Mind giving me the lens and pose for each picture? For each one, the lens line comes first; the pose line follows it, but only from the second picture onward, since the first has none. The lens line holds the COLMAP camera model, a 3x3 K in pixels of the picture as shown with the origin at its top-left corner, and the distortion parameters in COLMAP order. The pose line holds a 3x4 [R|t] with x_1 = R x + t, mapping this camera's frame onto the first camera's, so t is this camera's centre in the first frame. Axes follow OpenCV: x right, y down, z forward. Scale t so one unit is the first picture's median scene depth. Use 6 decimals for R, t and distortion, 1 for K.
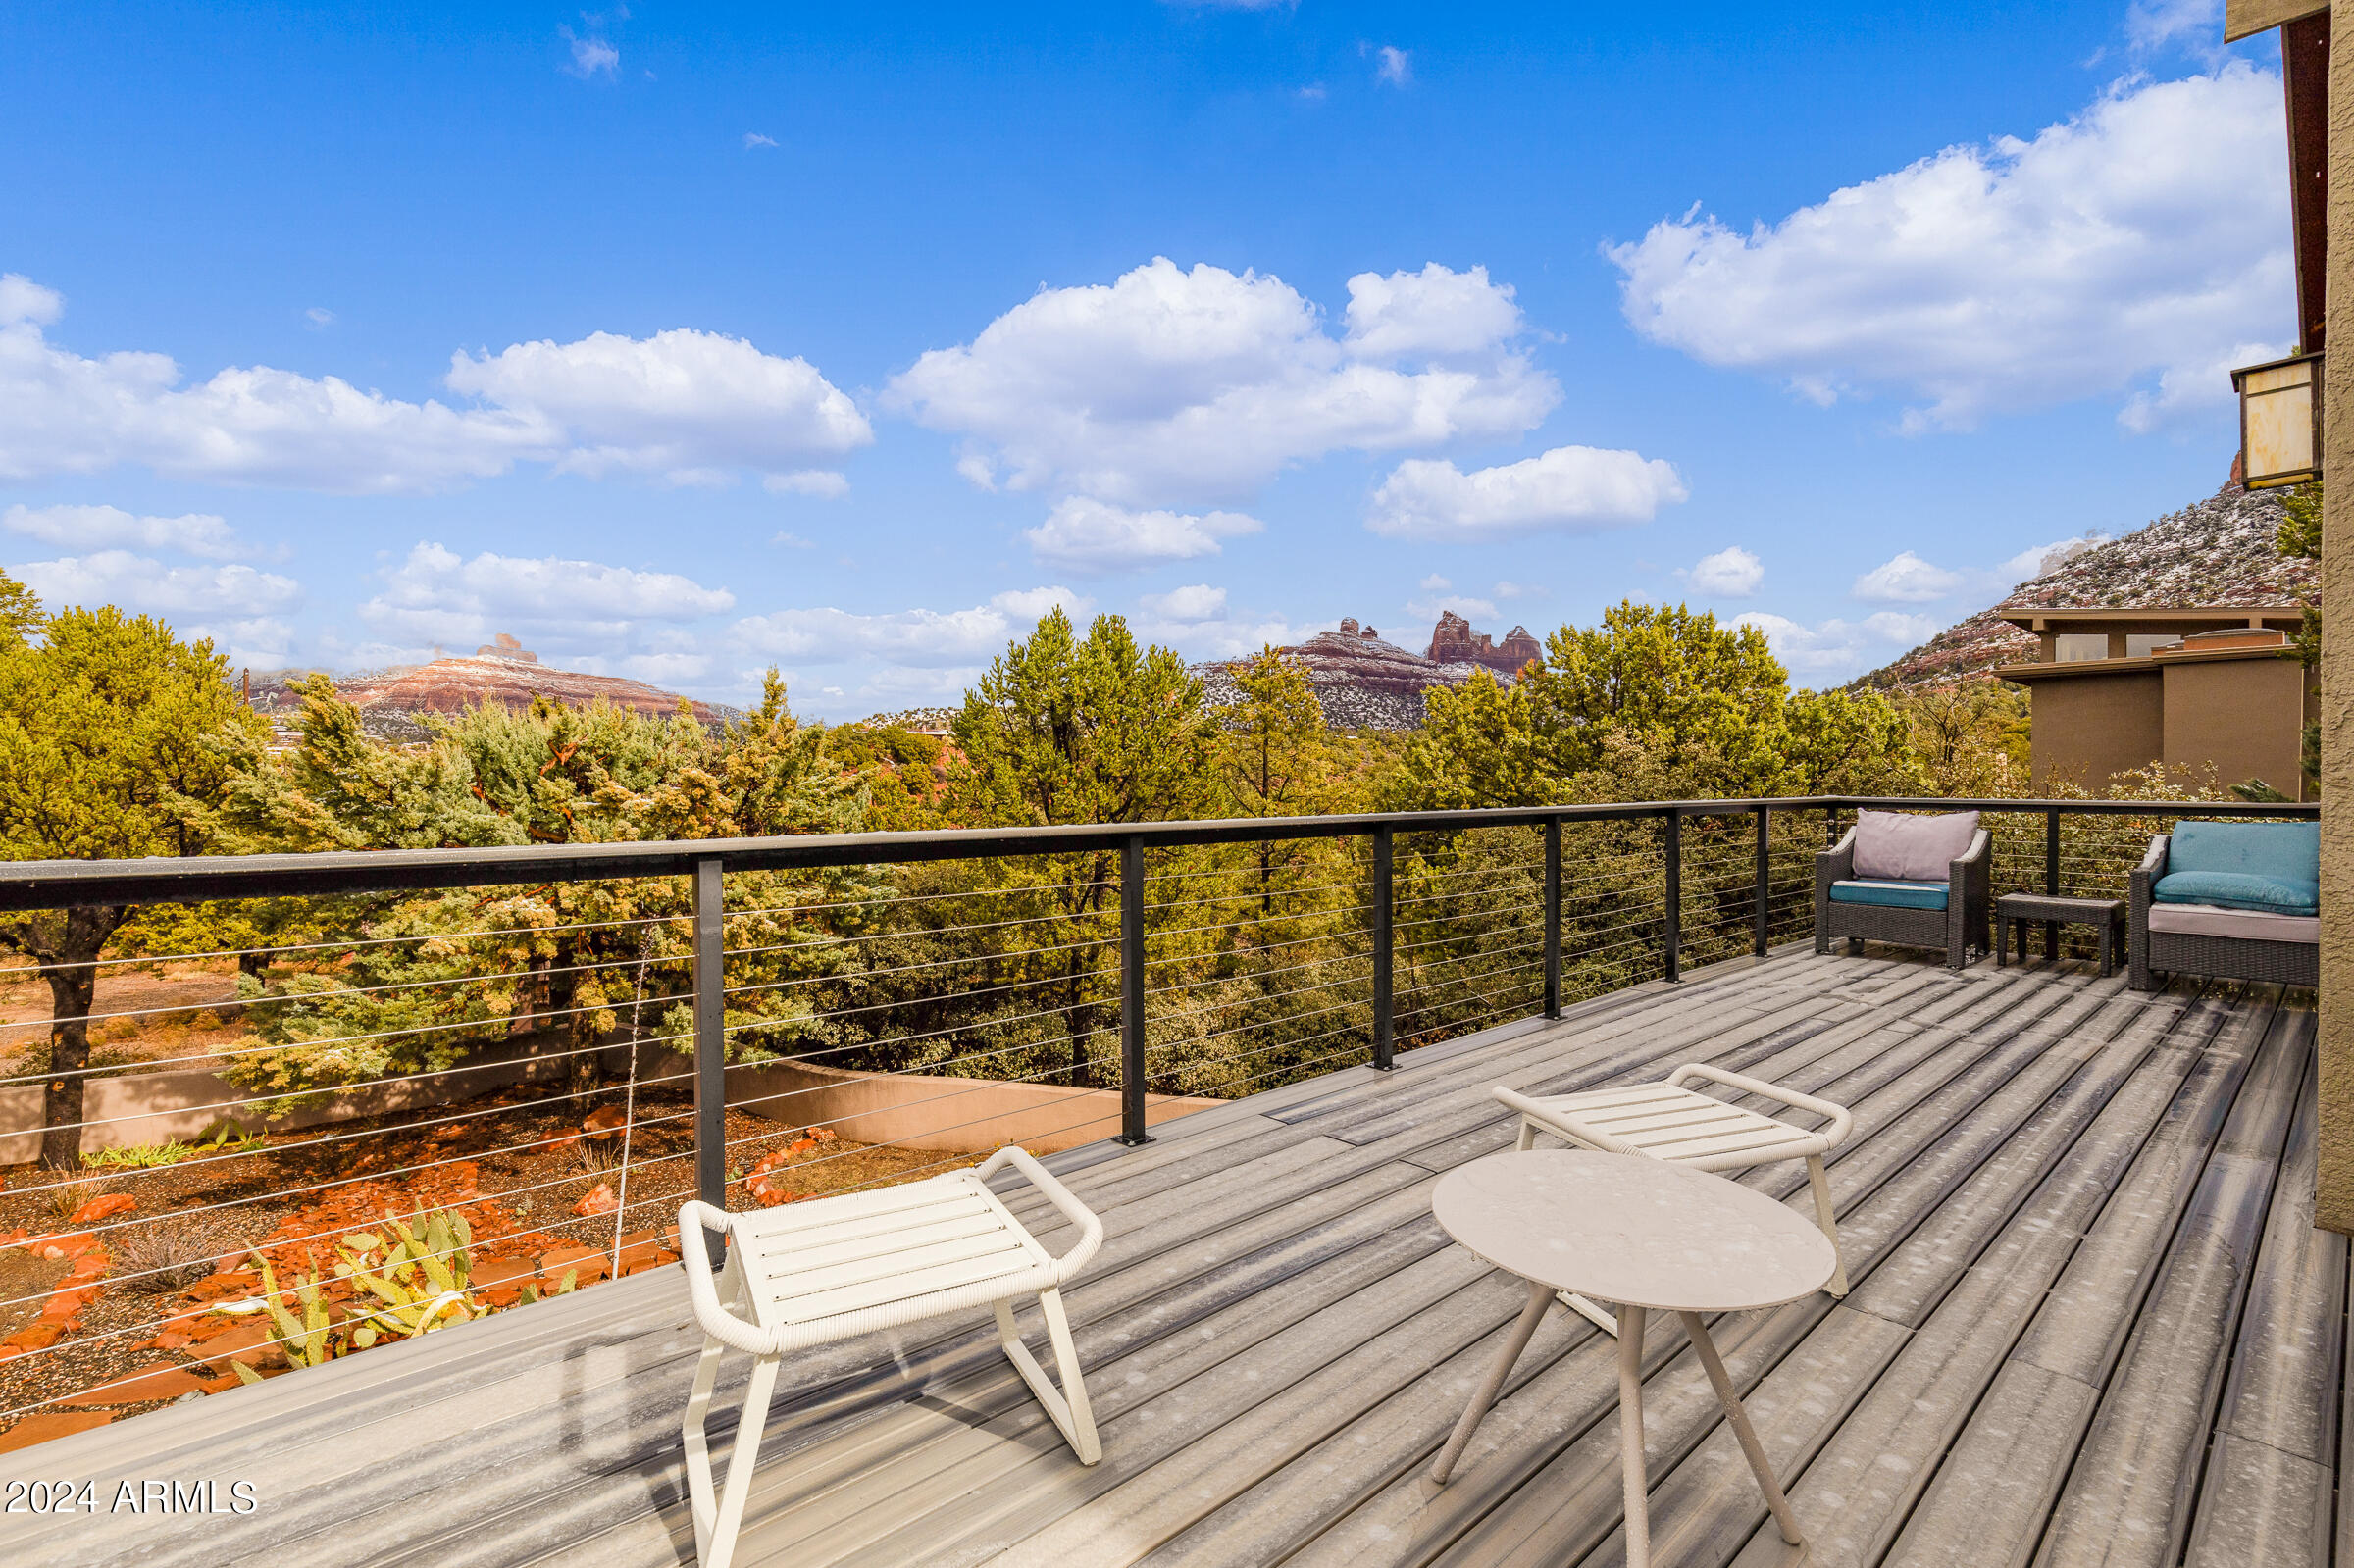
lens RADIAL K [[1075.2, 0, 1184.5], [0, 1075.2, 775.8], [0, 0, 1]] dist [-0.000151, -0.000139]
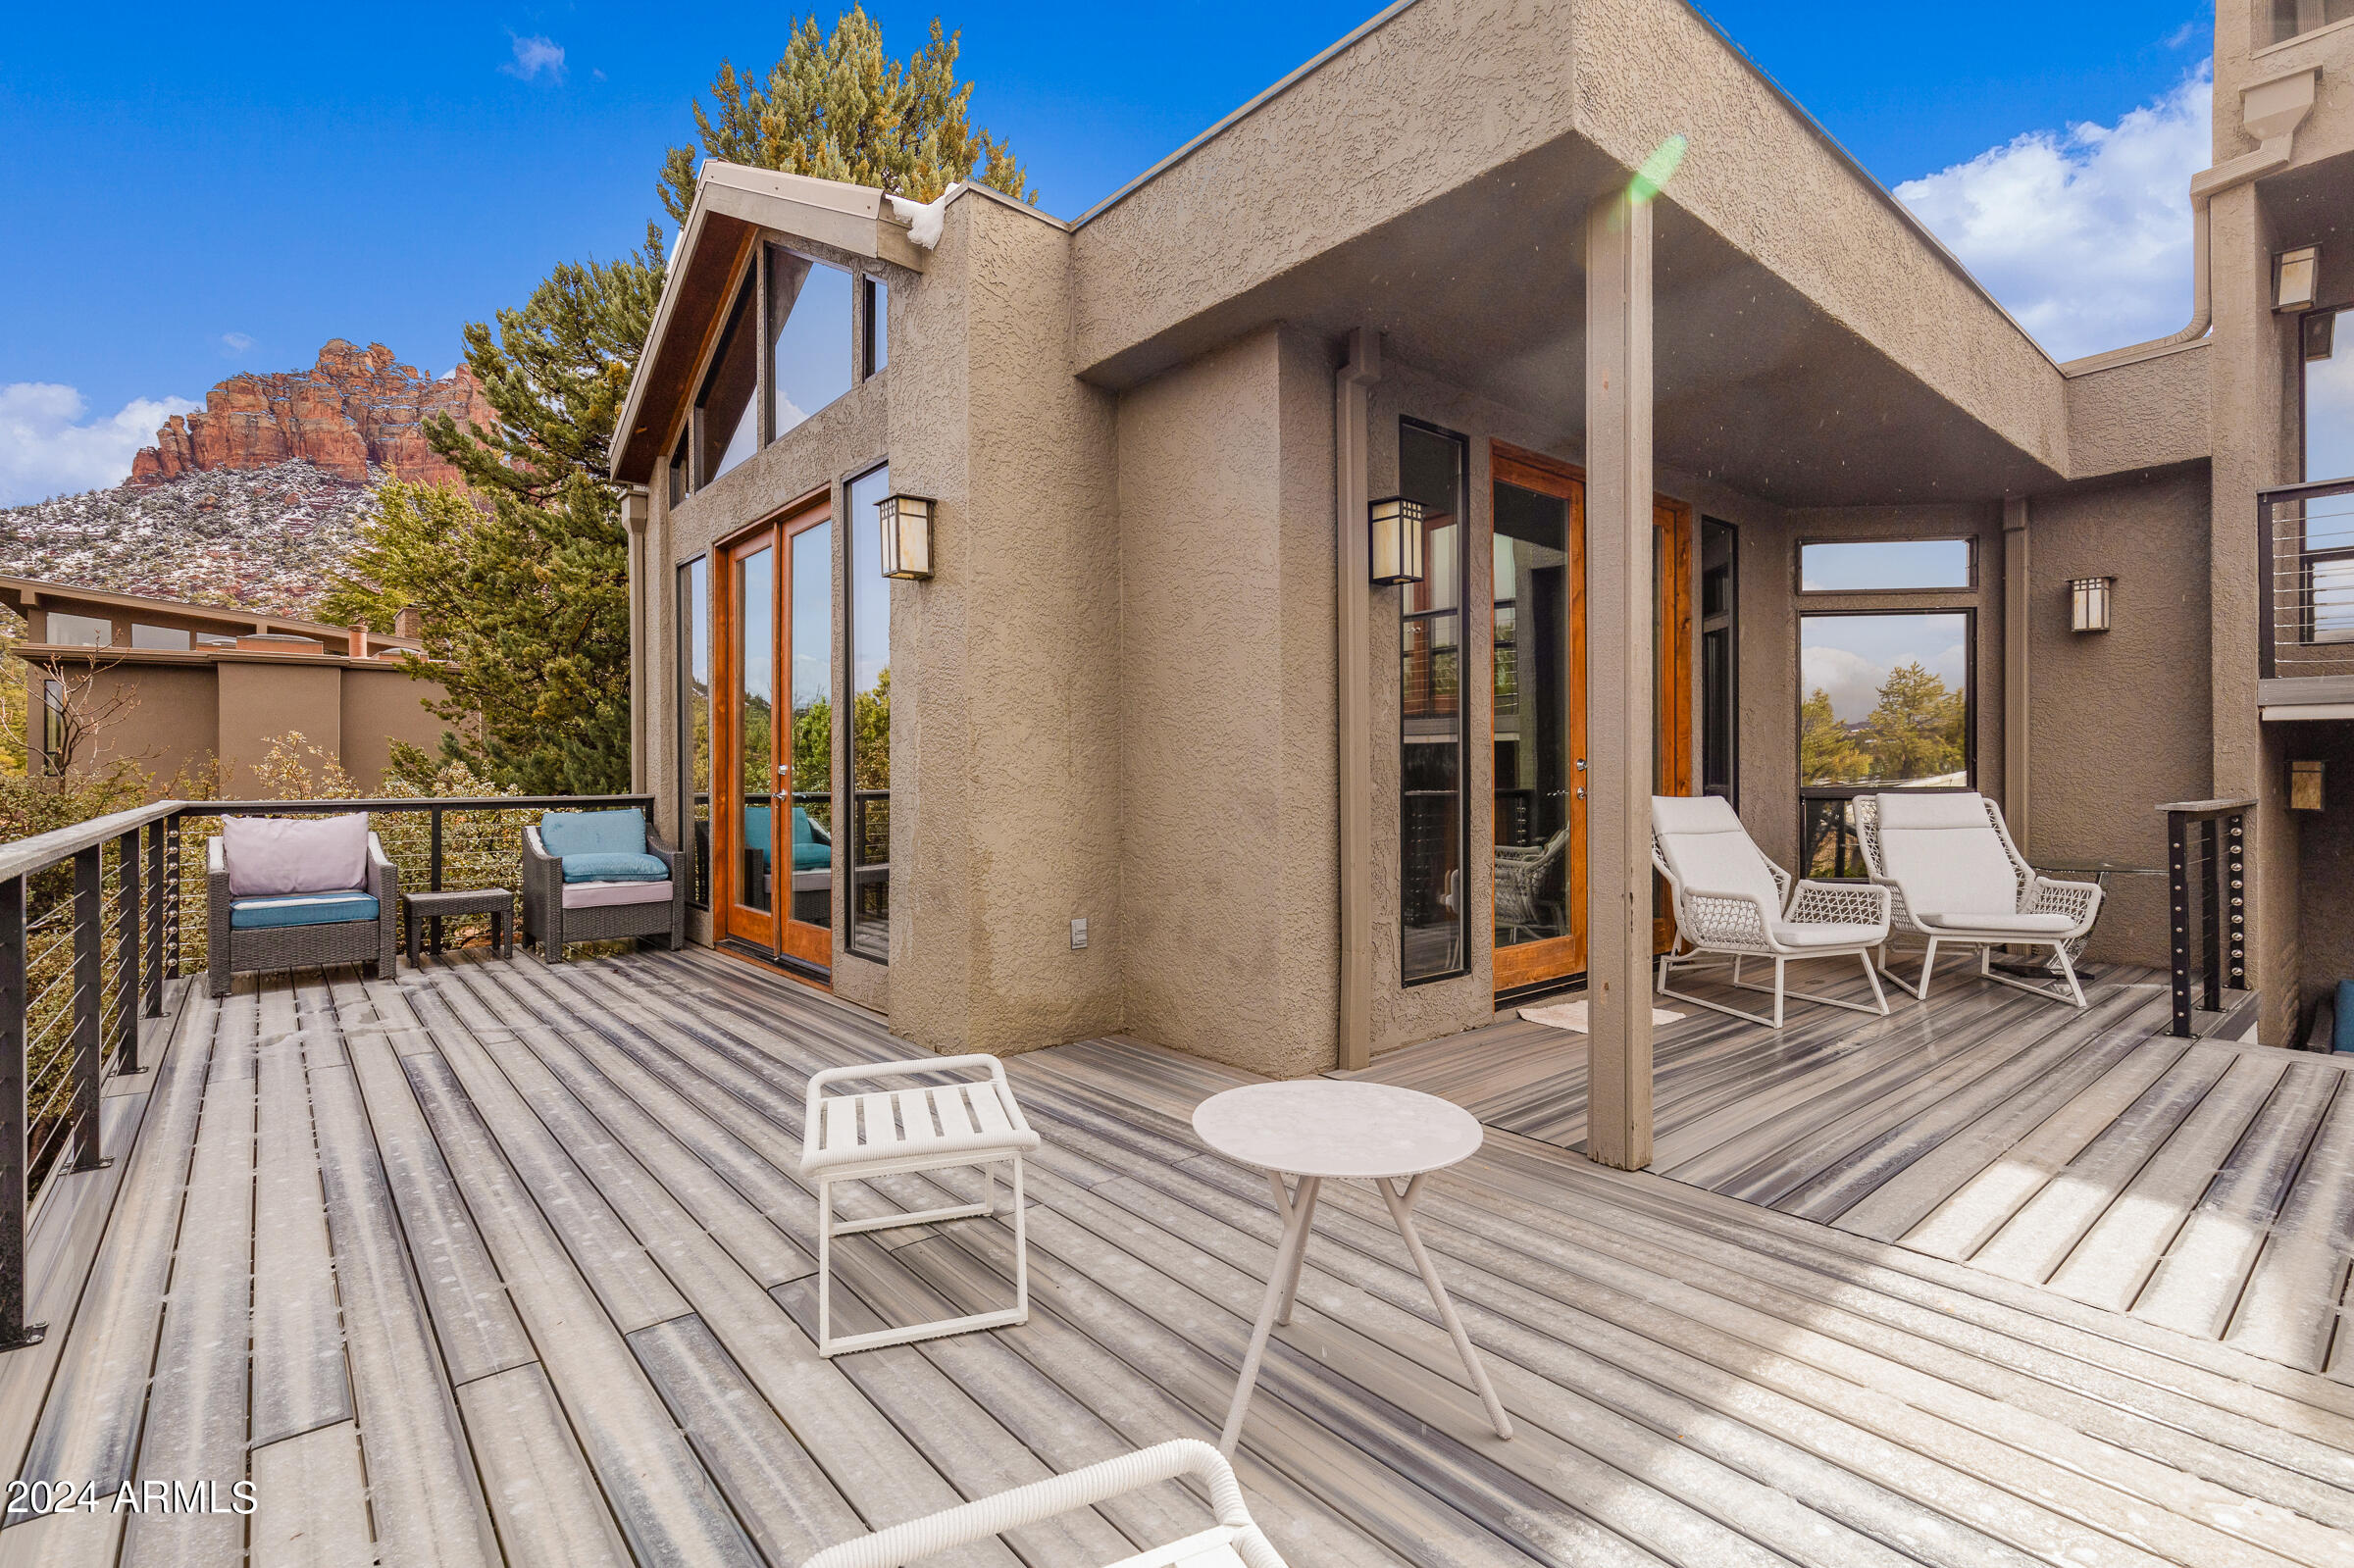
lens RADIAL K [[1075.2, 0, 1180.8], [0, 1075.2, 773.2], [0, 0, 1]] dist [-0.000151, -0.000139]
pose [[0.023079, -0.004051, 0.999725, -0.067077], [0.003079, 0.999987, 0.003981, -0.001117], [-0.999729, 0.002987, 0.023091, 0.087668]]
